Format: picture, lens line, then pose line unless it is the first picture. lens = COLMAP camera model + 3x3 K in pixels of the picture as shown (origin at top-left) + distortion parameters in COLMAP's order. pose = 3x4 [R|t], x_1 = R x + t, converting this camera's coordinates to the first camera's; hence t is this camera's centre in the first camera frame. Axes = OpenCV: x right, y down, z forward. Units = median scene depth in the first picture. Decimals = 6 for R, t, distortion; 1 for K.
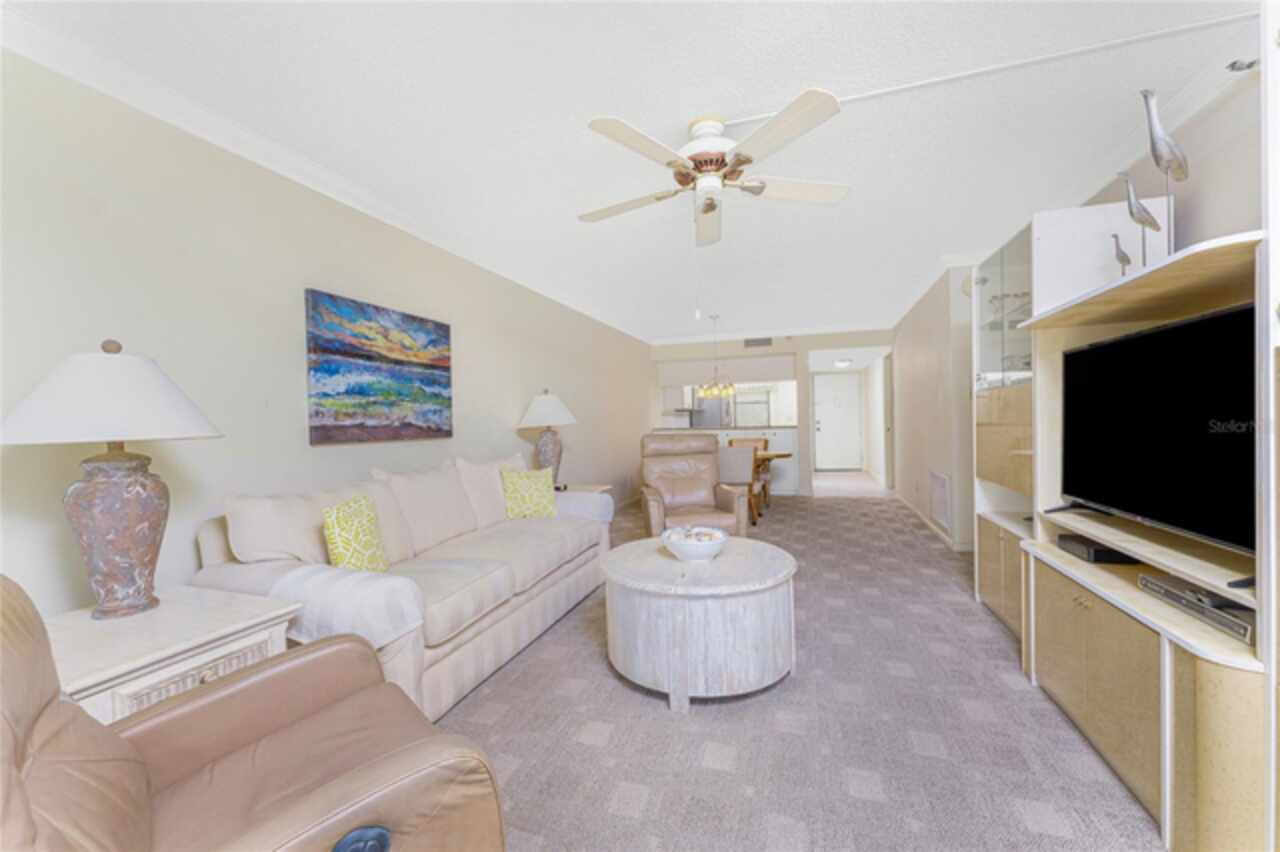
lens RADIAL K [[503.8, 0, 647.0], [0, 503.8, 424.9], [0, 0, 1]] dist [-0.000592, -0.000047]
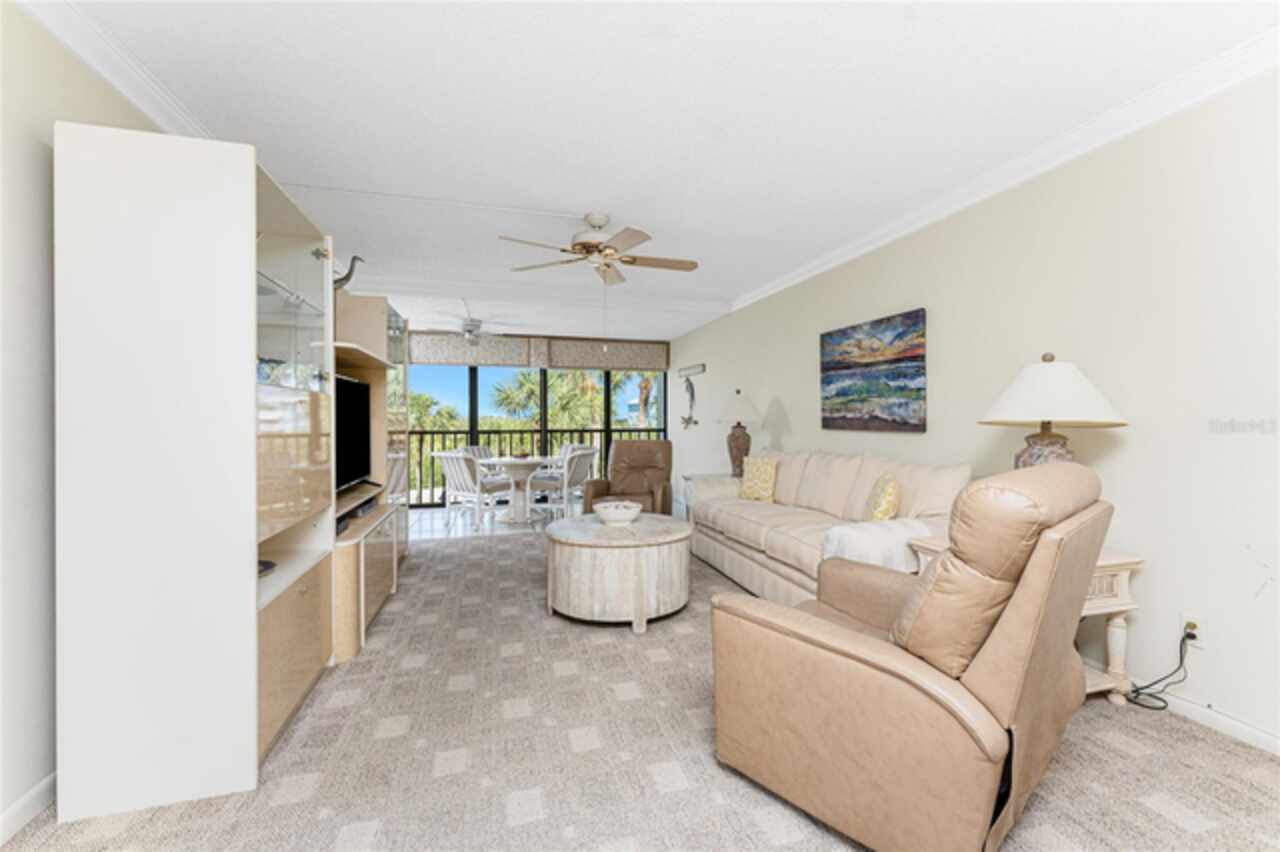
lens RADIAL K [[503.8, 0, 647.0], [0, 503.8, 424.9], [0, 0, 1]] dist [-0.000592, -0.000047]
pose [[-0.824430, 0.034421, -0.564916, 0.605260], [0.019346, 0.999279, 0.032654, -0.031003], [0.565633, 0.015992, -0.824502, 1.662865]]
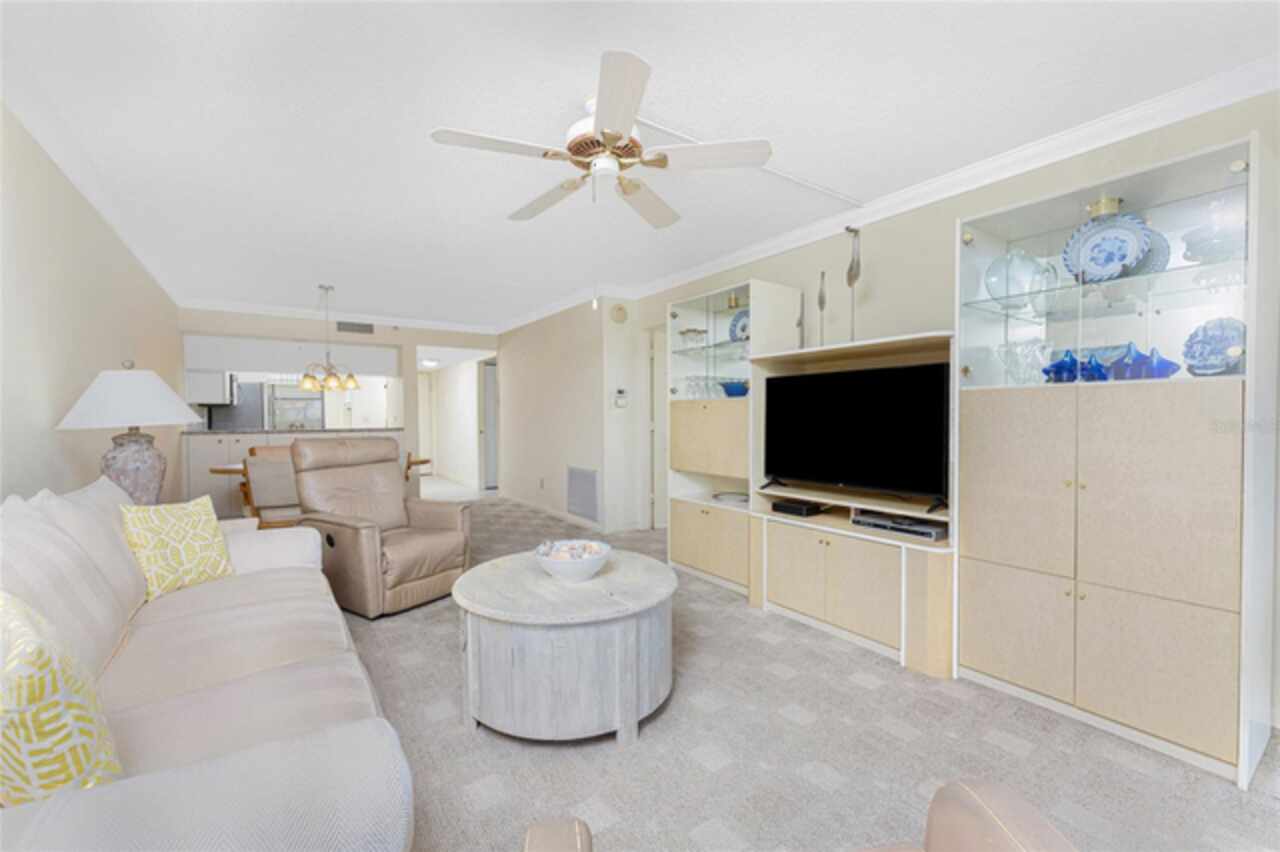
lens RADIAL K [[521.3, 0, 639.2], [0, 521.3, 420.2], [0, 0, 1]] dist [0.000453, 0.000013]
pose [[0.611536, 0.017280, 0.791028, -0.436062], [-0.005327, 0.999829, -0.017723, 0.004849], [-0.791199, 0.006624, 0.611523, 0.267052]]
